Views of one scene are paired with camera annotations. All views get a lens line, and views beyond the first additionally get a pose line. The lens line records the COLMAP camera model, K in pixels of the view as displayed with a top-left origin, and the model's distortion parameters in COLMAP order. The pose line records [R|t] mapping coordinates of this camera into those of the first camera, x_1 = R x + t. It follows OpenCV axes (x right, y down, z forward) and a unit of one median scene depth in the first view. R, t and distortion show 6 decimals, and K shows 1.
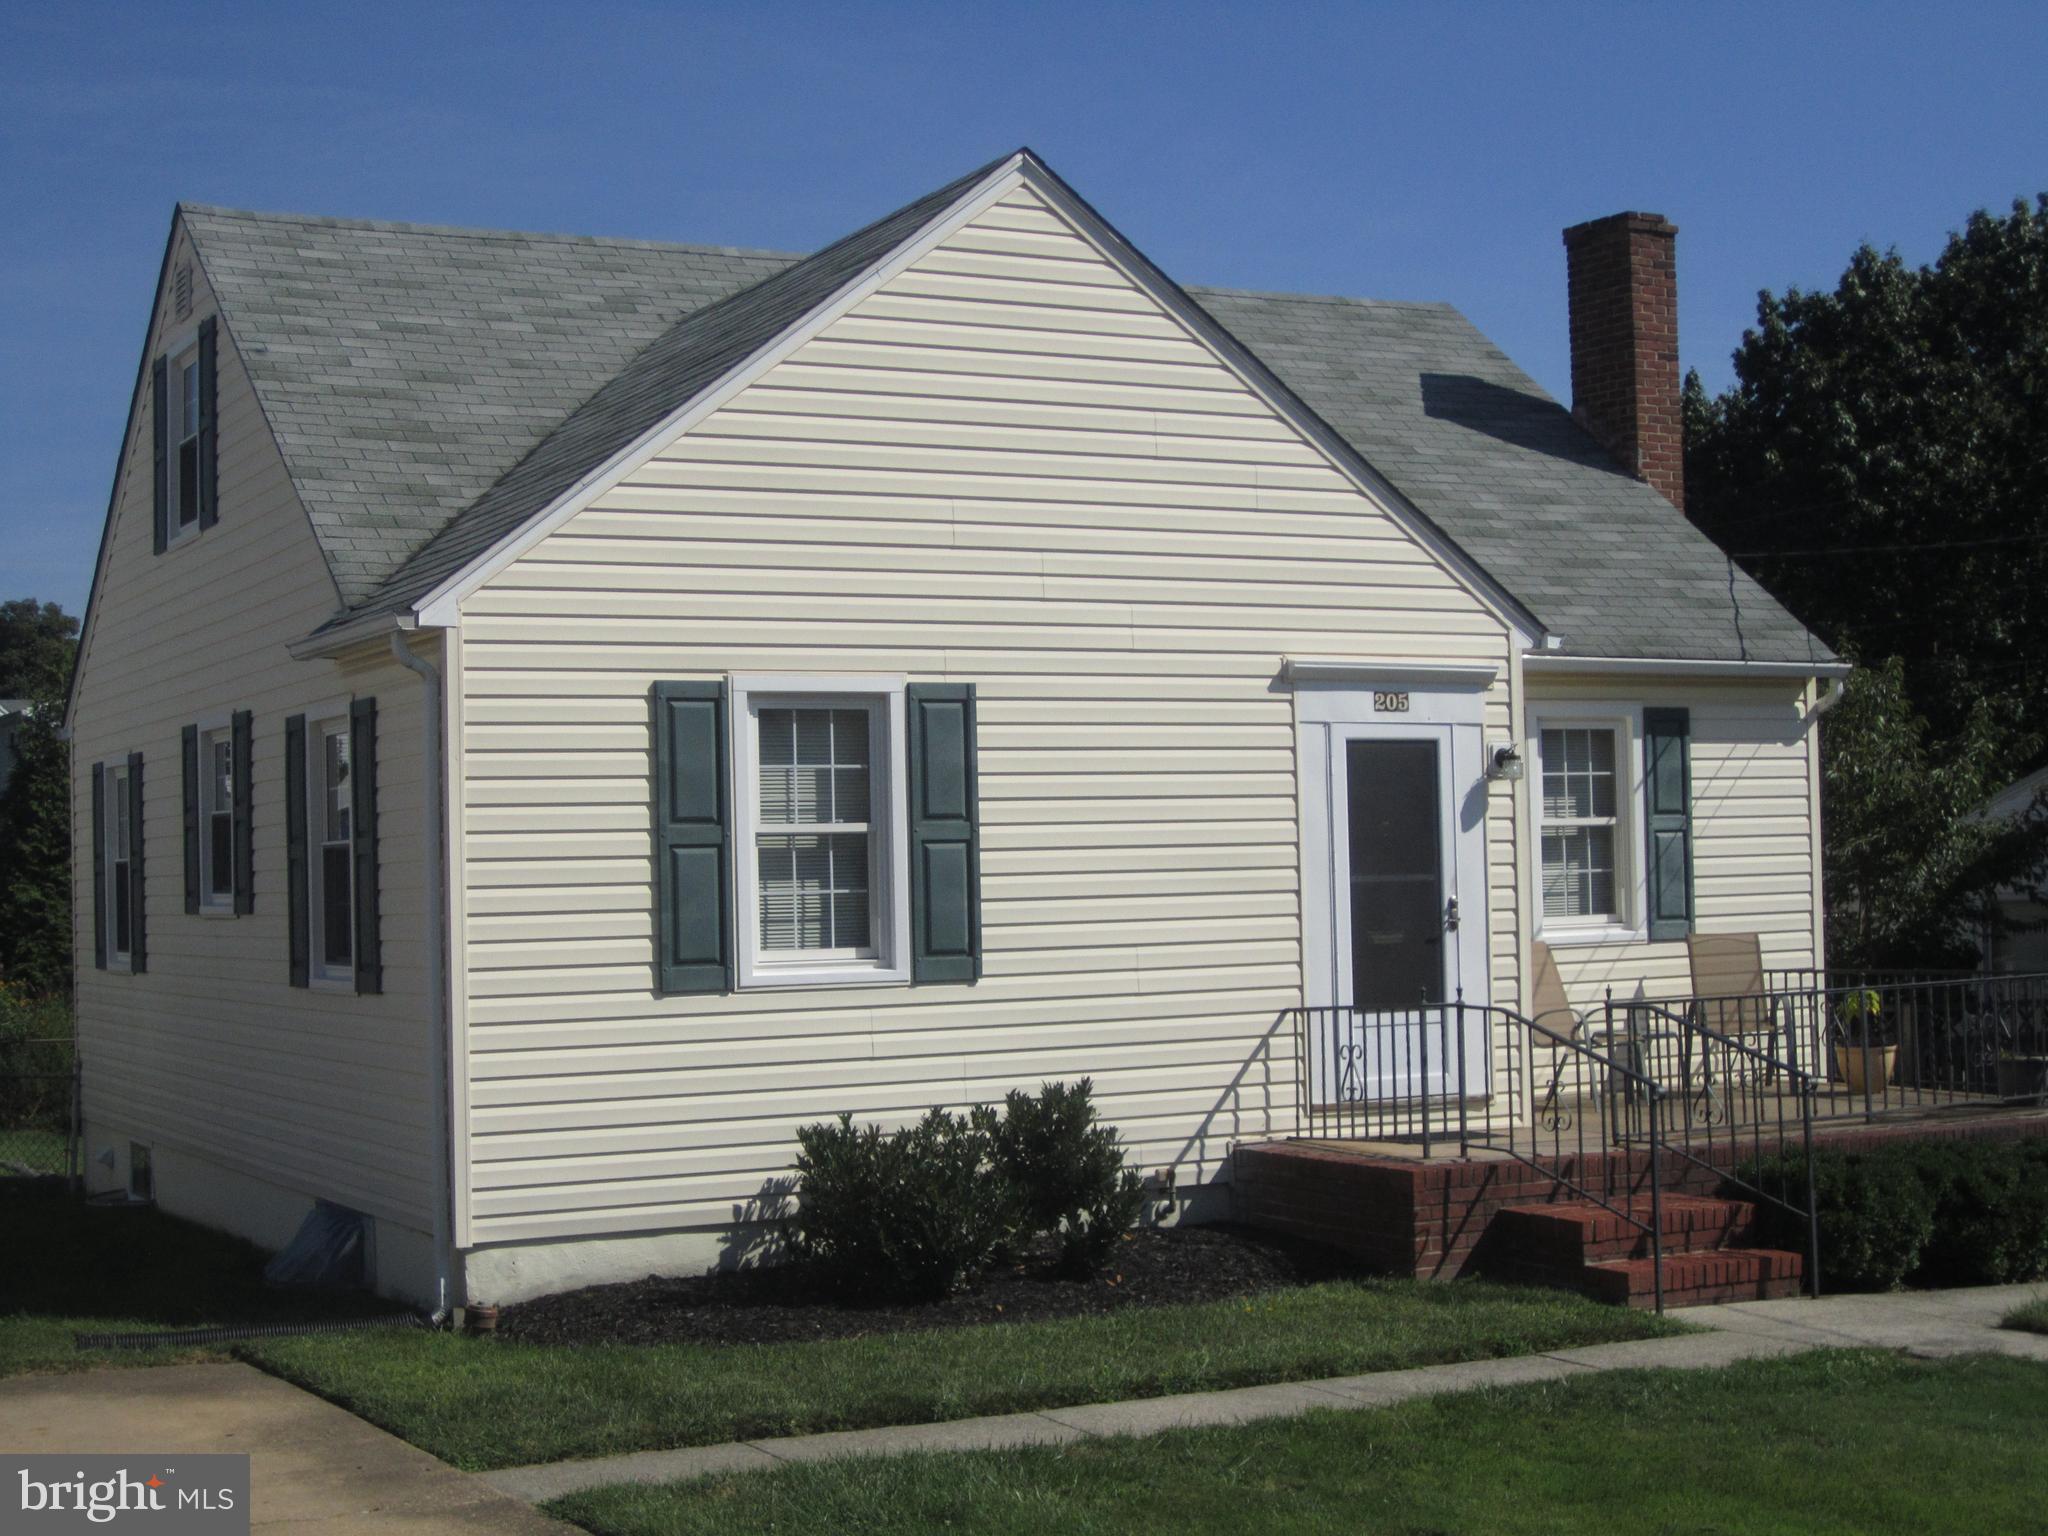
lens RADIAL K [[2994.3, 0, 1018.4], [0, 2994.3, 762.6], [0, 0, 1]] dist [-0.141260, -0.045320]
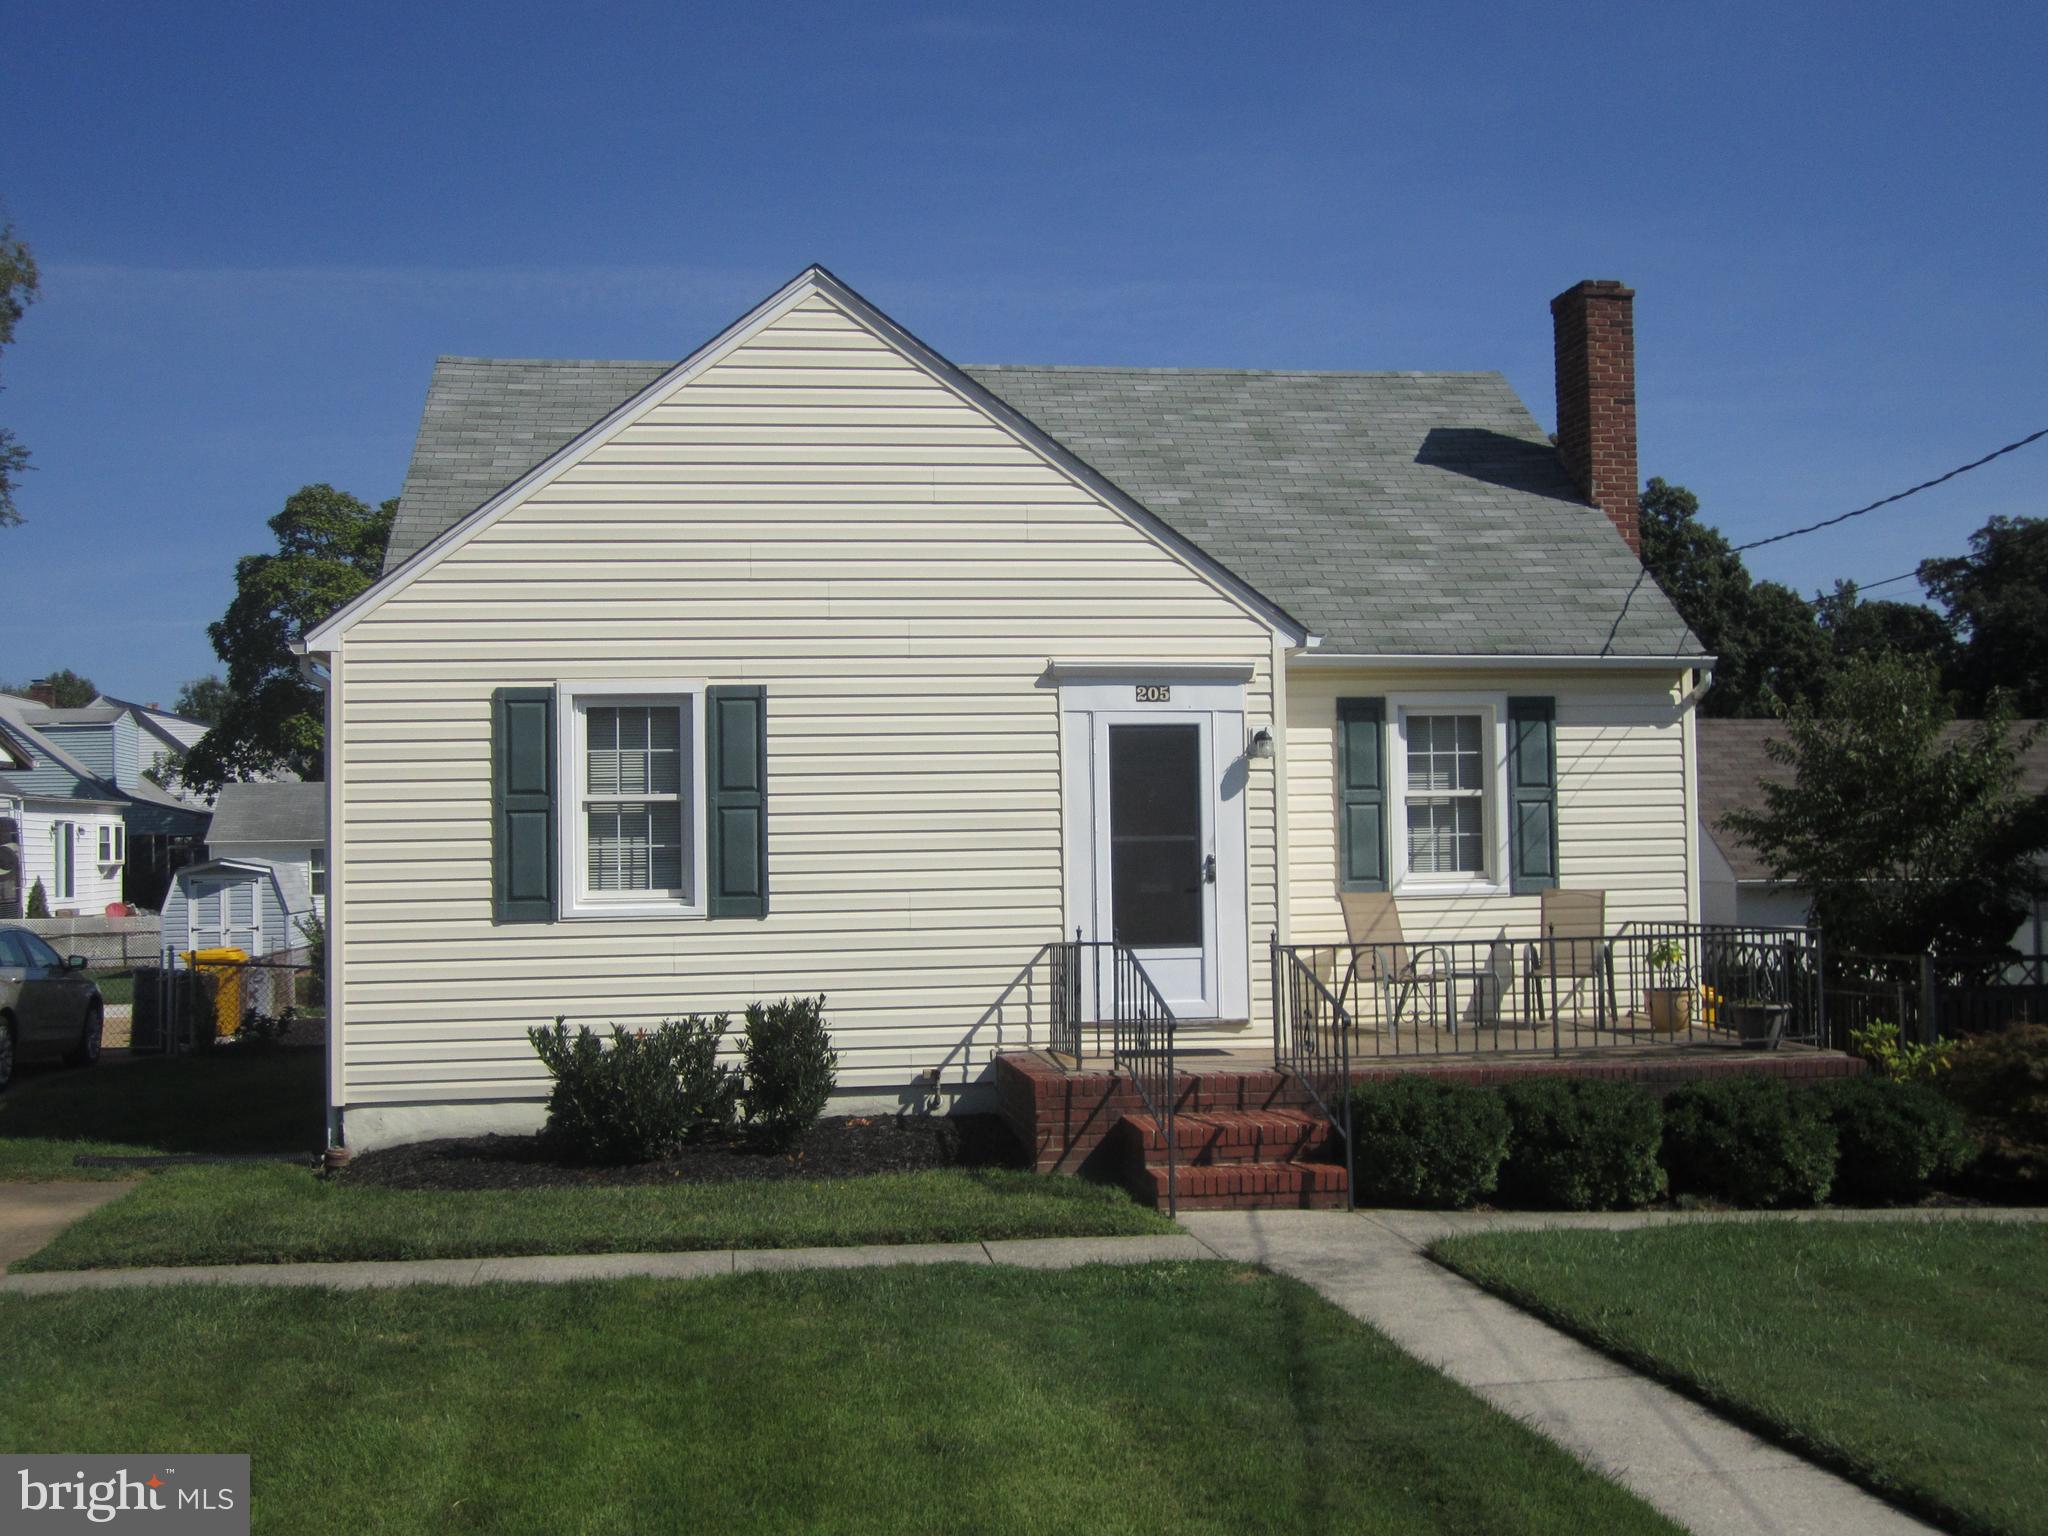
lens RADIAL K [[2111.6, 0, 1024.0], [0, 2111.6, 768.0], [0, 0, 1]] dist [-0.051462, 0.019913]
pose [[0.939106, -0.007485, -0.343547, 0.382199], [0.008445, 0.999963, 0.001298, 0.008565], [0.343525, -0.004120, 0.939134, 0.178084]]
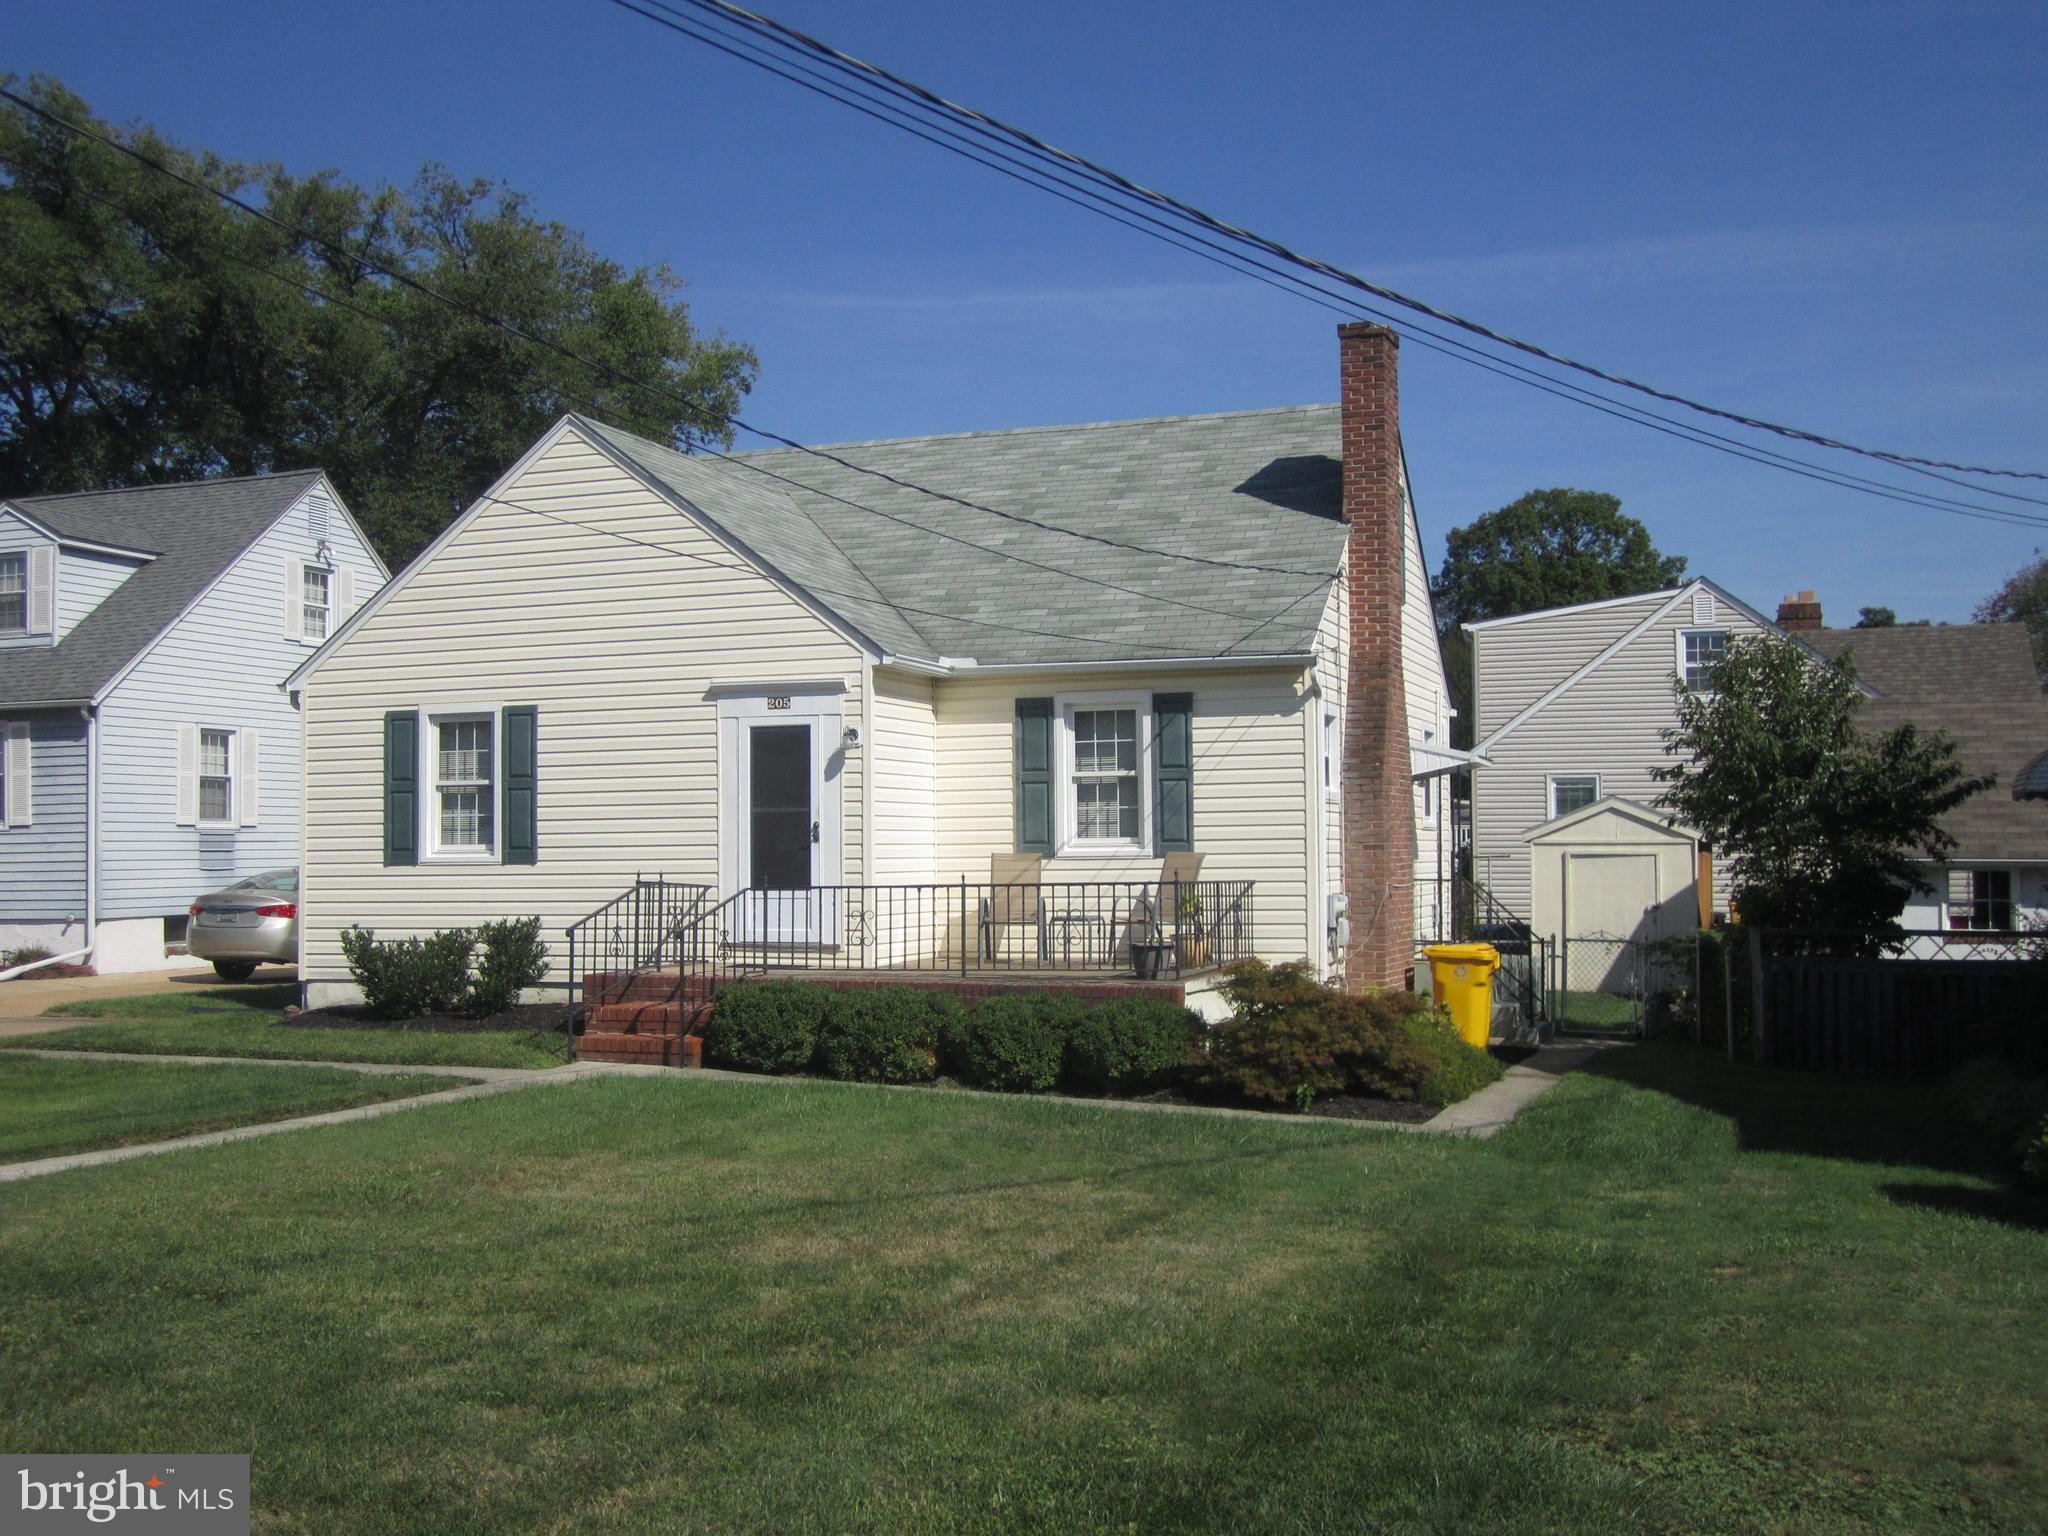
lens RADIAL K [[2111.6, 0, 1024.0], [0, 2111.6, 768.0], [0, 0, 1]] dist [-0.051462, 0.019913]
pose [[0.670795, -0.014218, -0.741506, 1.113431], [0.022490, 0.999746, 0.001175, 0.017696], [0.741301, -0.017465, 0.670945, 0.325471]]
